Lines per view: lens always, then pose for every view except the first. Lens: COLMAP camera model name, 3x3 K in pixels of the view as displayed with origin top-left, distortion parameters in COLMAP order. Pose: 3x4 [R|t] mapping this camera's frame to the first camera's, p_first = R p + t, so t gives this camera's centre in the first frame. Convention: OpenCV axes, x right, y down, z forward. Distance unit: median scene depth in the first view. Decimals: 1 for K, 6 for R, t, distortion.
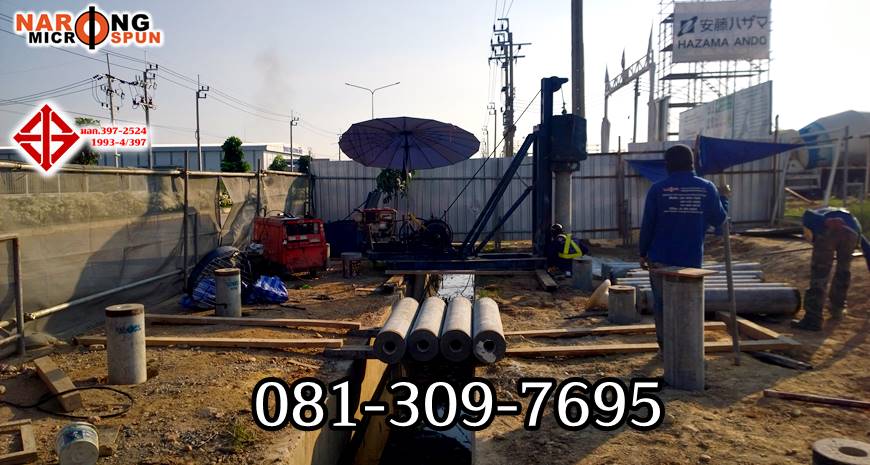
lens RADIAL K [[638.3, 0, 422.7], [0, 638.3, 229.6], [0, 0, 1]] dist [0.065729, -0.059323]
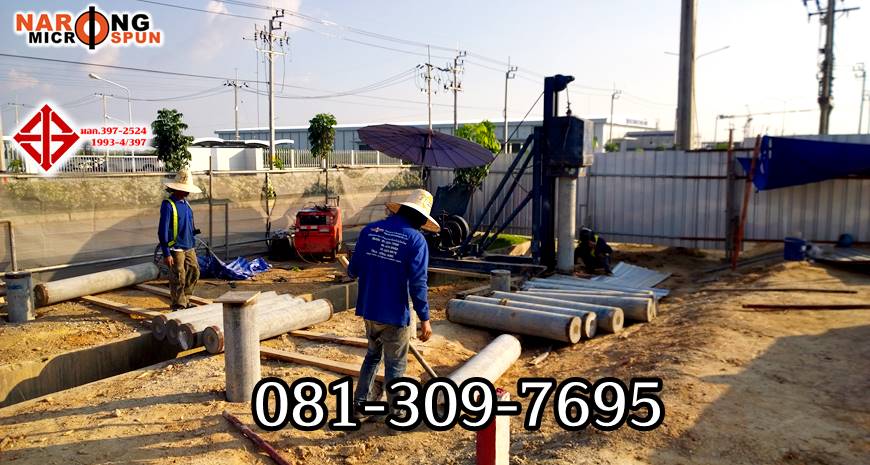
lens RADIAL K [[635.2, 0, 426.0], [0, 635.2, 228.1], [0, 0, 1]] dist [0.066048, -0.061282]
pose [[0.851142, 0.075347, -0.519500, 0.156611], [-0.052383, 0.996897, 0.058764, -0.017199], [0.522316, -0.022804, 0.852447, 0.027426]]
